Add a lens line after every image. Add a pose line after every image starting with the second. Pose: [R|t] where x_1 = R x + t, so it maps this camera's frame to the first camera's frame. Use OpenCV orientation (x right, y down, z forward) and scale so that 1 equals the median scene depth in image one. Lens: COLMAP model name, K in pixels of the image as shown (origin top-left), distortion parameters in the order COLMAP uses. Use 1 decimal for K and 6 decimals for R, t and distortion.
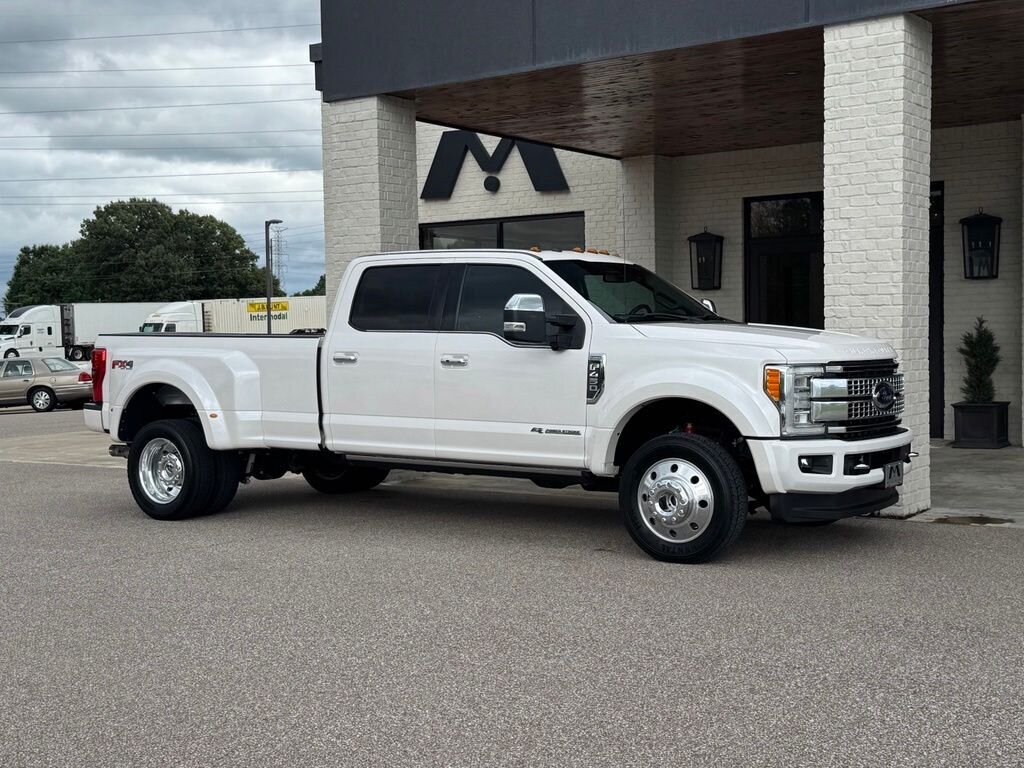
lens RADIAL K [[1353.2, 0, 509.6], [0, 1353.2, 384.3], [0, 0, 1]] dist [0.200929, -0.444577]
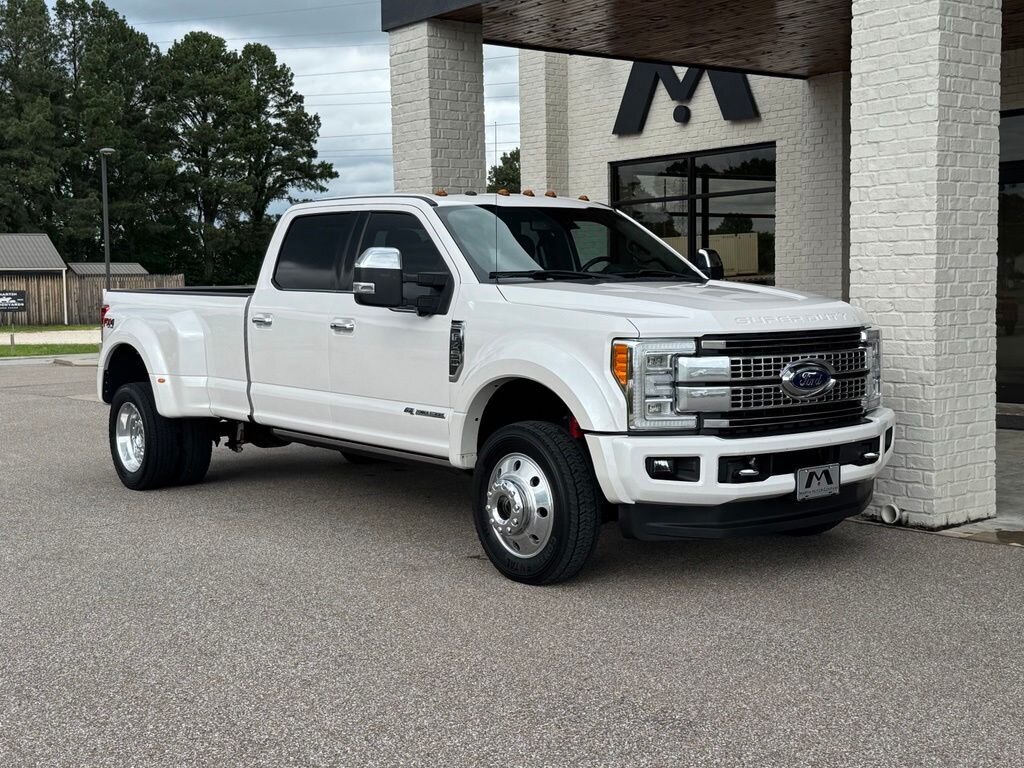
lens RADIAL K [[1353.2, 0, 509.6], [0, 1353.2, 384.3], [0, 0, 1]] dist [0.200929, -0.444577]
pose [[0.955240, 0.019826, -0.295168, 0.280476], [-0.006780, 0.998957, 0.045154, -0.017819], [0.295755, -0.041132, 0.954378, 0.187869]]
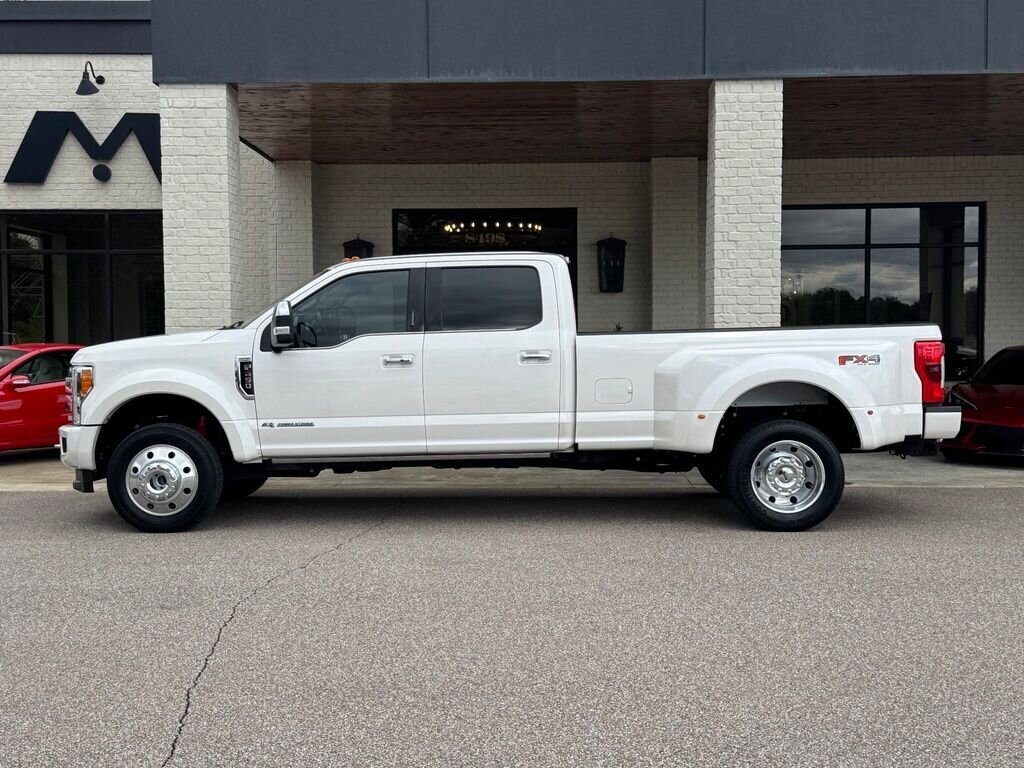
lens RADIAL K [[1351.5, 0, 505.7], [0, 1351.5, 386.3], [0, 0, 1]] dist [0.193234, -0.406750]
pose [[0.827702, -0.012928, 0.561019, -0.597743], [0.013815, 0.999901, 0.002660, 0.001384], [-0.560998, 0.005548, 0.827798, 0.117366]]
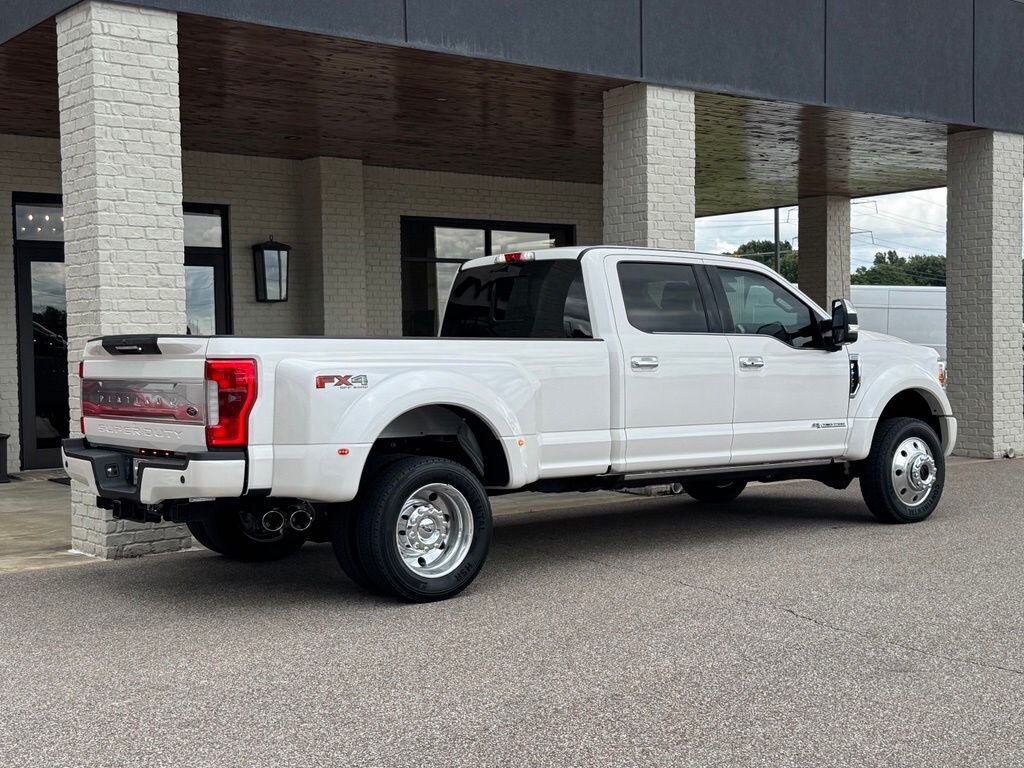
lens RADIAL K [[1353.2, 0, 509.6], [0, 1353.2, 384.3], [0, 0, 1]] dist [0.200929, -0.444577]
pose [[0.287215, -0.017546, 0.957705, -0.937946], [0.046273, 0.998919, 0.004424, -0.013023], [-0.956748, 0.043045, 0.287717, 0.788853]]
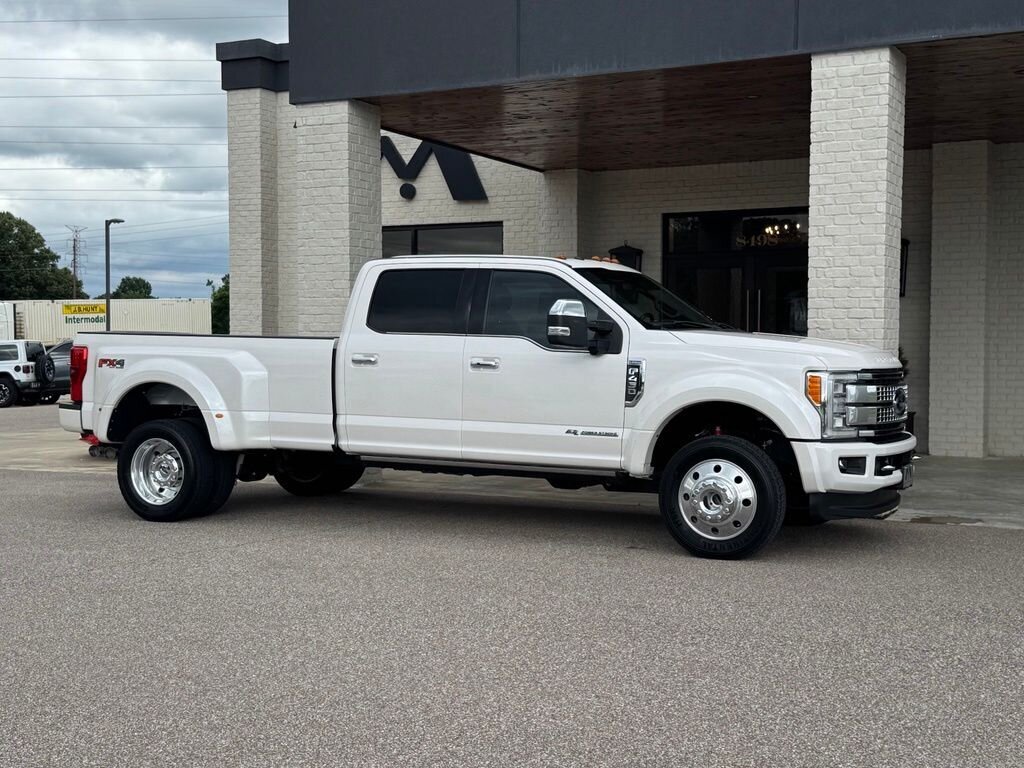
lens RADIAL K [[1354.9, 0, 515.0], [0, 1354.9, 385.5], [0, 0, 1]] dist [0.197138, -0.415035]
pose [[0.989424, 0.012971, 0.144471, -0.148001], [-0.011975, 0.999898, -0.007762, 0.005974], [-0.144557, 0.005950, 0.989479, -0.014076]]
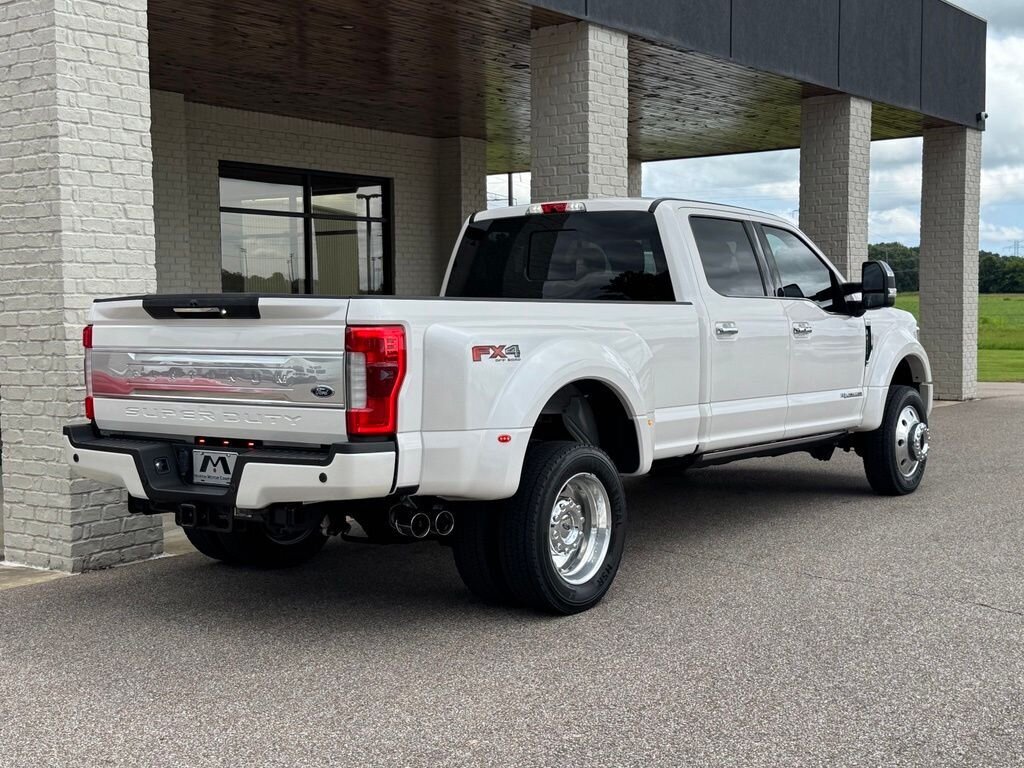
lens RADIAL K [[1353.7, 0, 515.7], [0, 1353.7, 384.5], [0, 0, 1]] dist [0.203882, -0.479833]
pose [[0.022482, -0.045707, 0.998702, -0.866887], [0.045667, 0.997959, 0.044645, -0.027086], [-0.998704, 0.044604, 0.024524, 1.047394]]
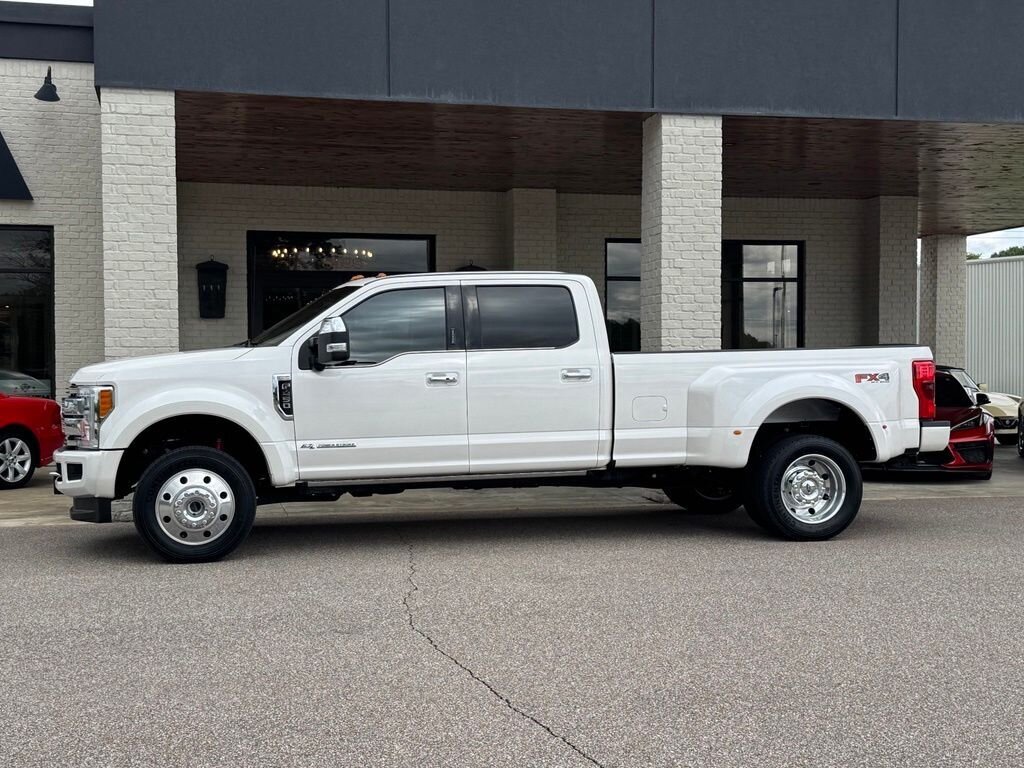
lens RADIAL K [[1353.2, 0, 509.6], [0, 1353.2, 384.3], [0, 0, 1]] dist [0.200929, -0.444577]
pose [[0.658280, 0.001832, 0.752771, -0.799676], [0.021228, 0.999554, -0.020995, 0.009160], [-0.752474, 0.029800, 0.657947, 0.295957]]
